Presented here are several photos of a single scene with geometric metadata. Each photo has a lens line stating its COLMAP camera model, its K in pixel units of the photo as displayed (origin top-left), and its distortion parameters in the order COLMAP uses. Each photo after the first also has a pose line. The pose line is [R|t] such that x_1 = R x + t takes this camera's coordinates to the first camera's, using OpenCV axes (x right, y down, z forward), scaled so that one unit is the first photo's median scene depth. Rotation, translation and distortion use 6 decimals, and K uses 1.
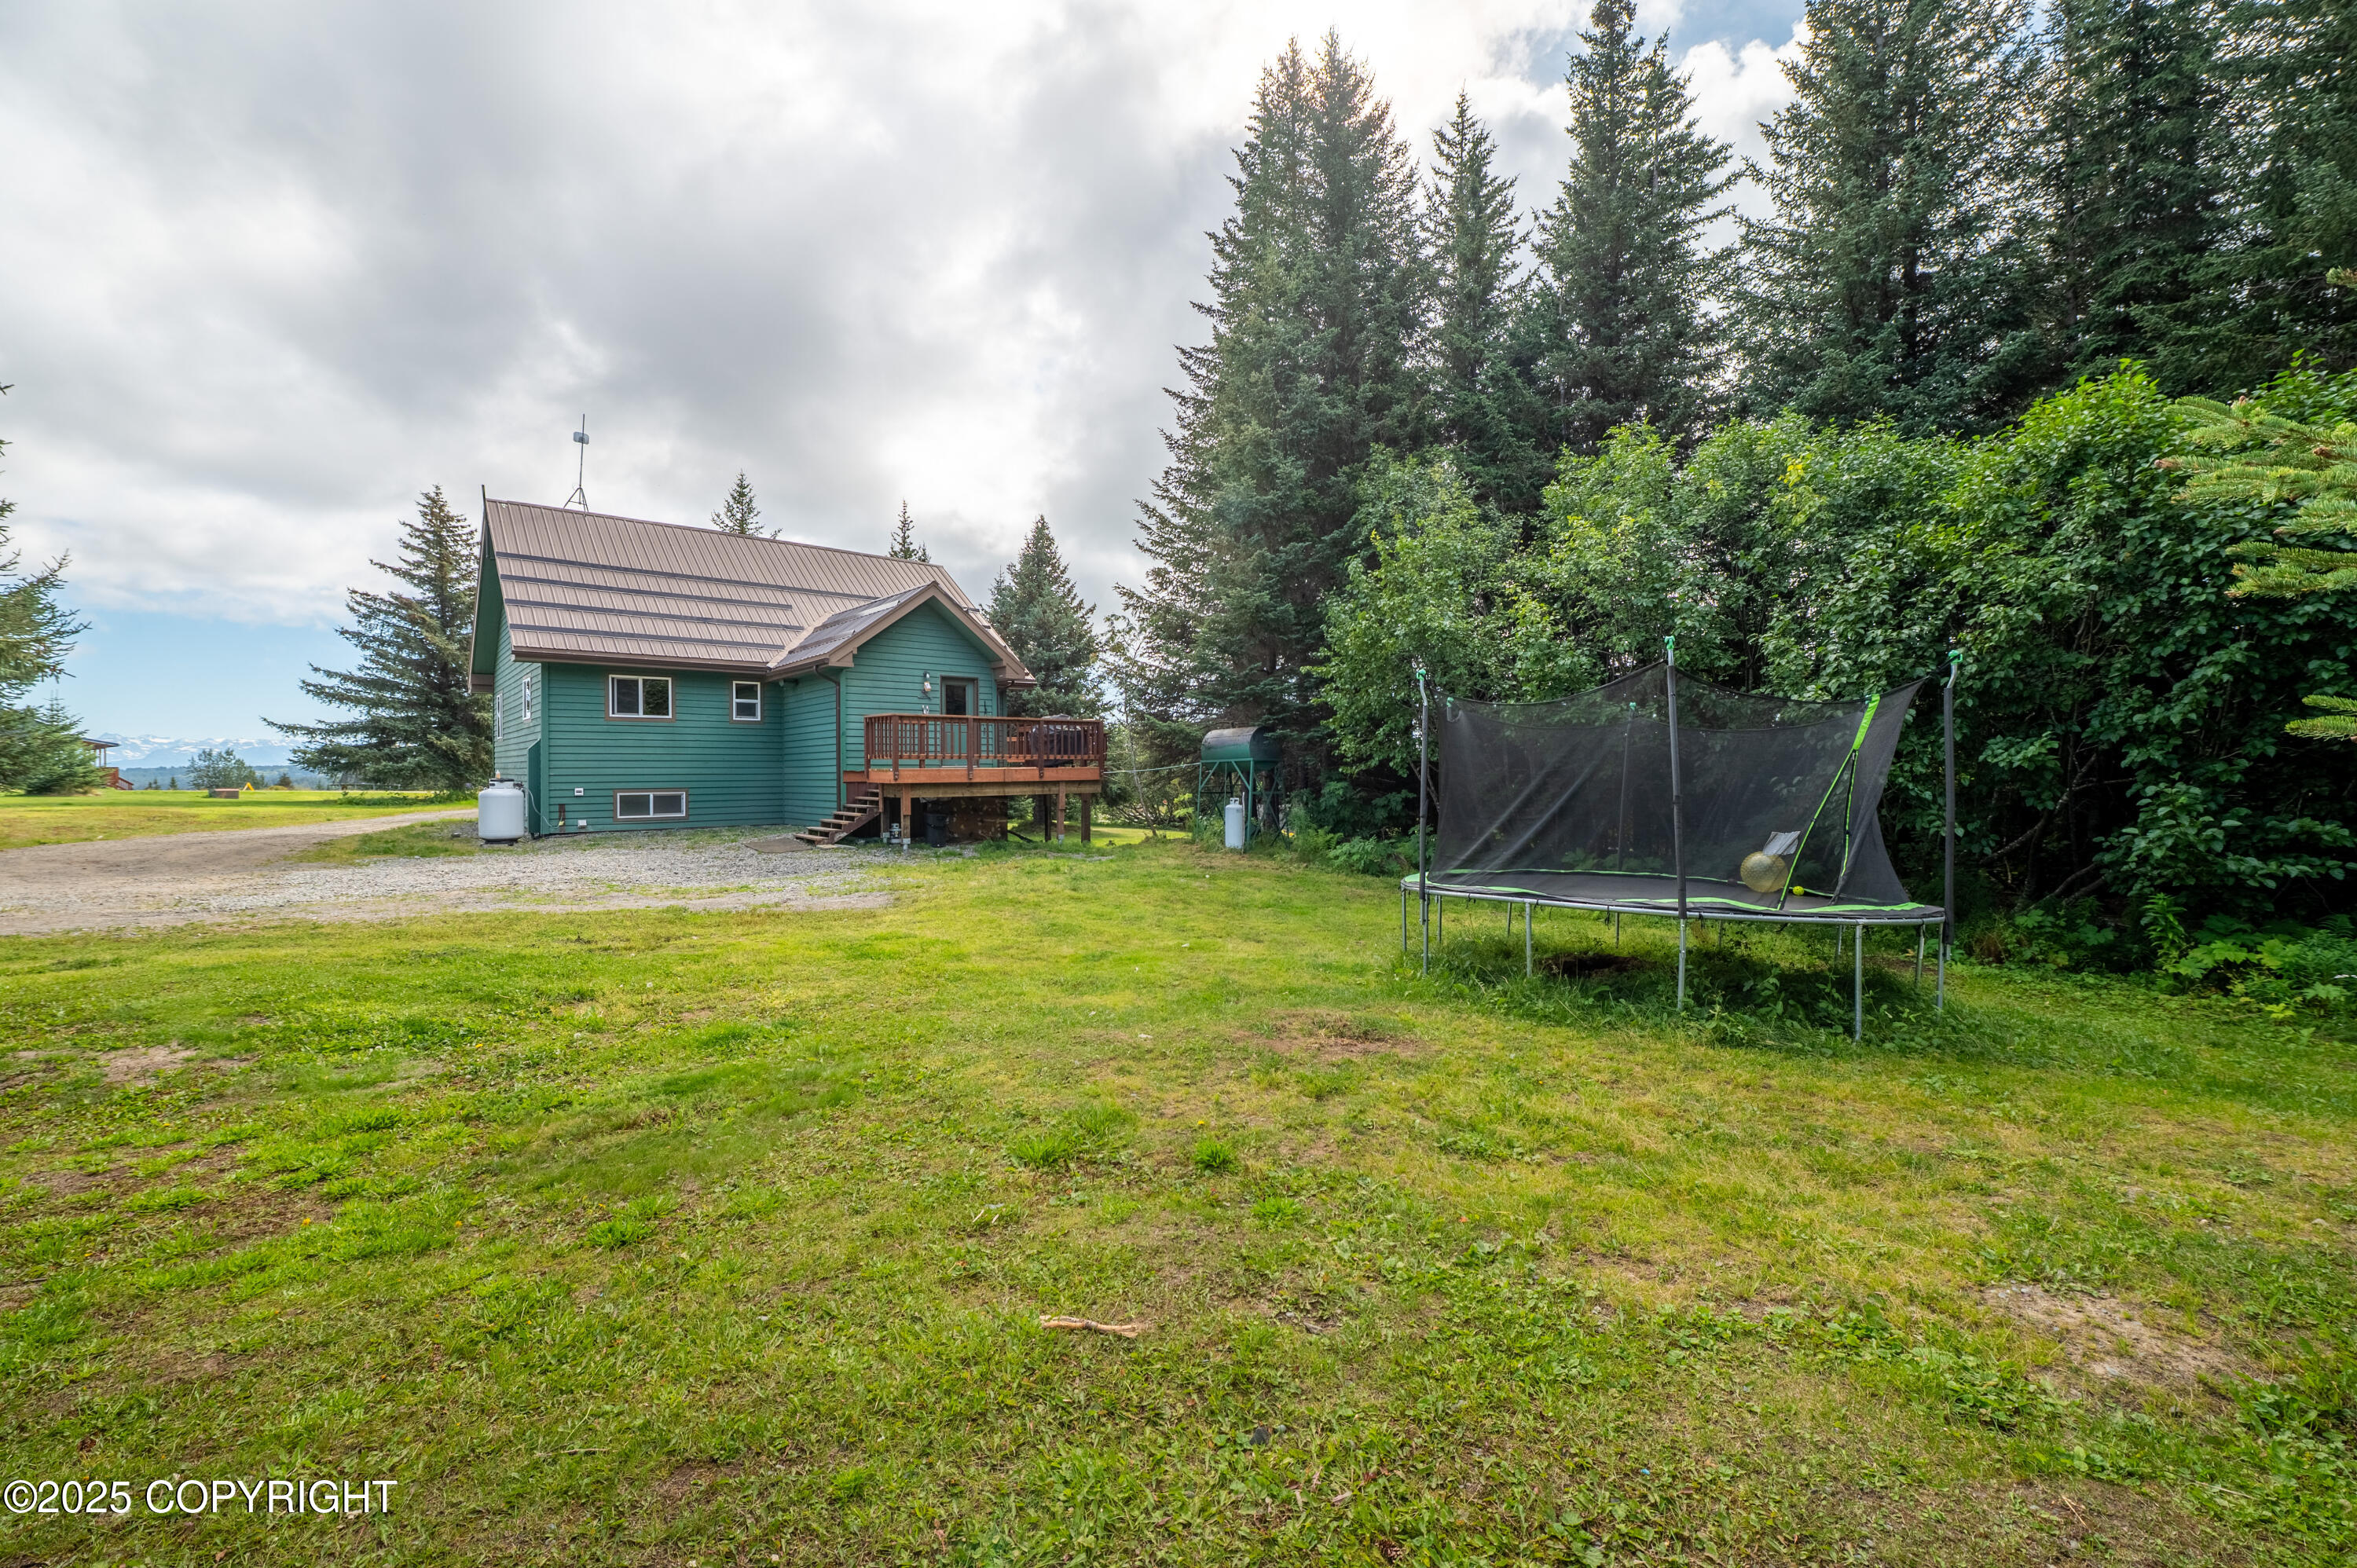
lens RADIAL K [[940.2, 0, 1170.2], [0, 940.2, 790.7], [0, 0, 1]] dist [-0.003426, 0.000504]
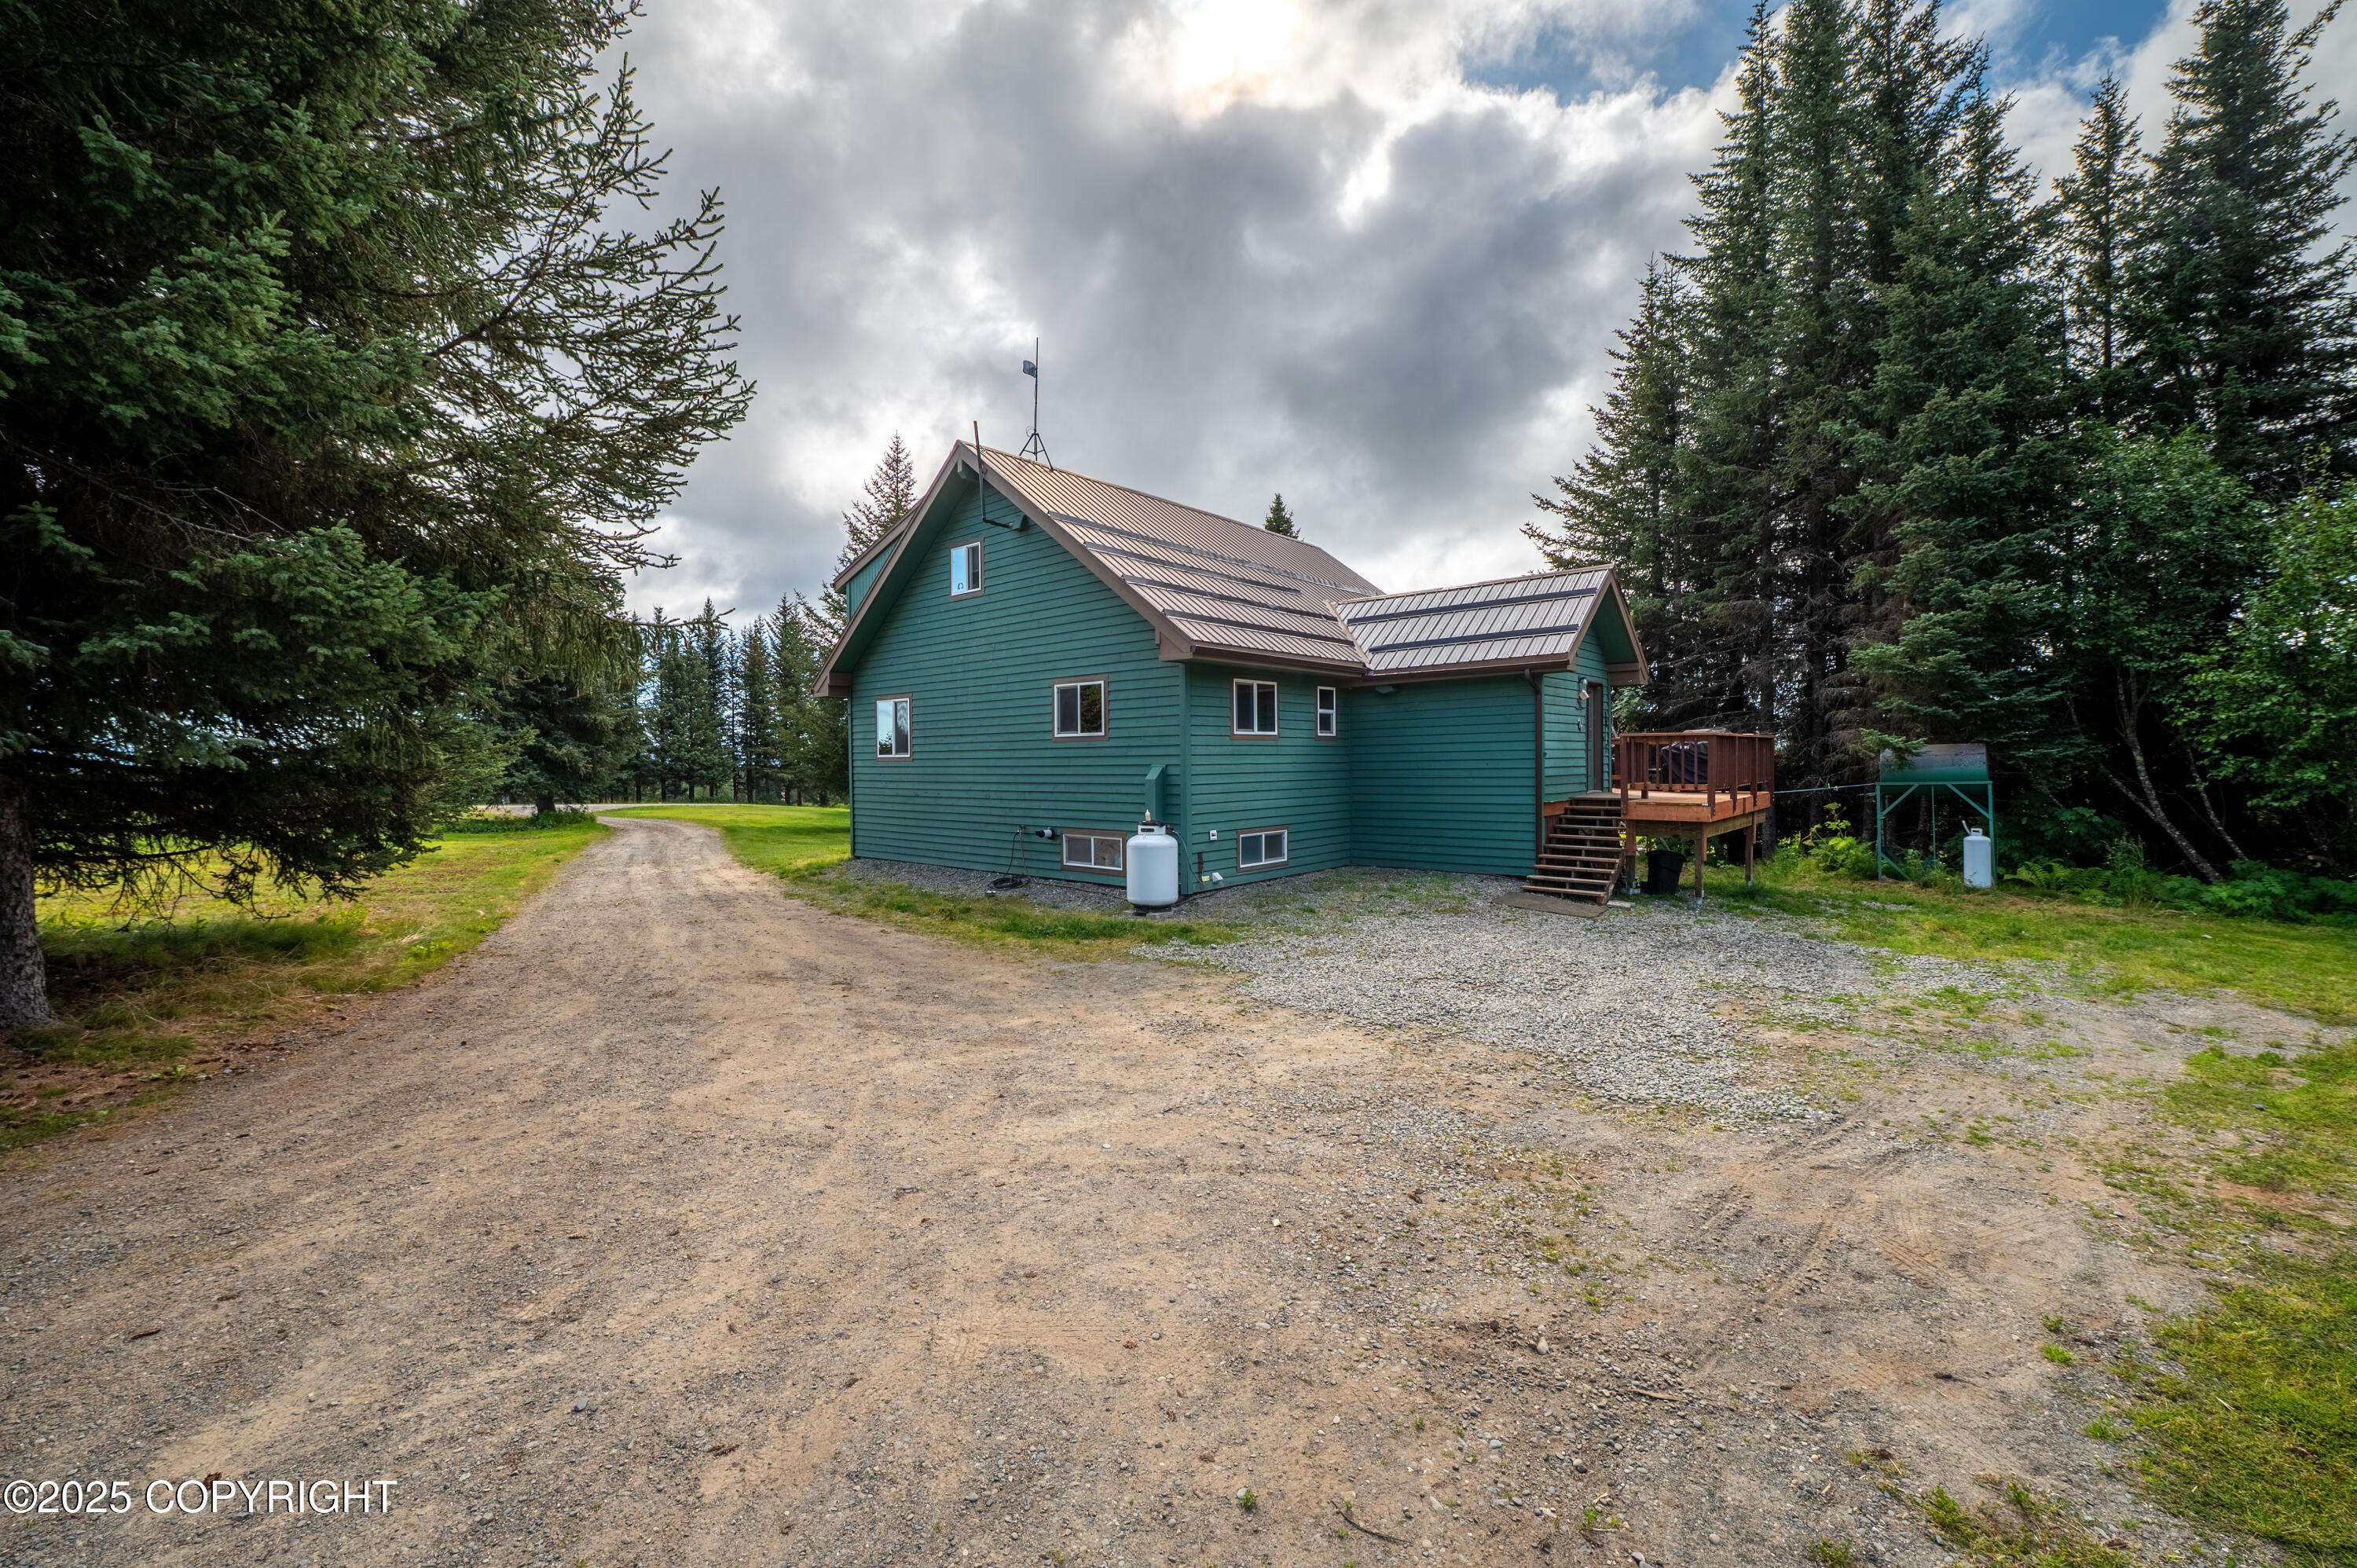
lens RADIAL K [[940.2, 0, 1183.6], [0, 940.2, 772.6], [0, 0, 1]] dist [-0.003426, 0.000504]
pose [[0.988011, -0.007573, 0.154196, -0.739673], [0.009547, 0.999882, -0.012065, -0.038397], [-0.154087, 0.013393, 0.987967, 0.258171]]
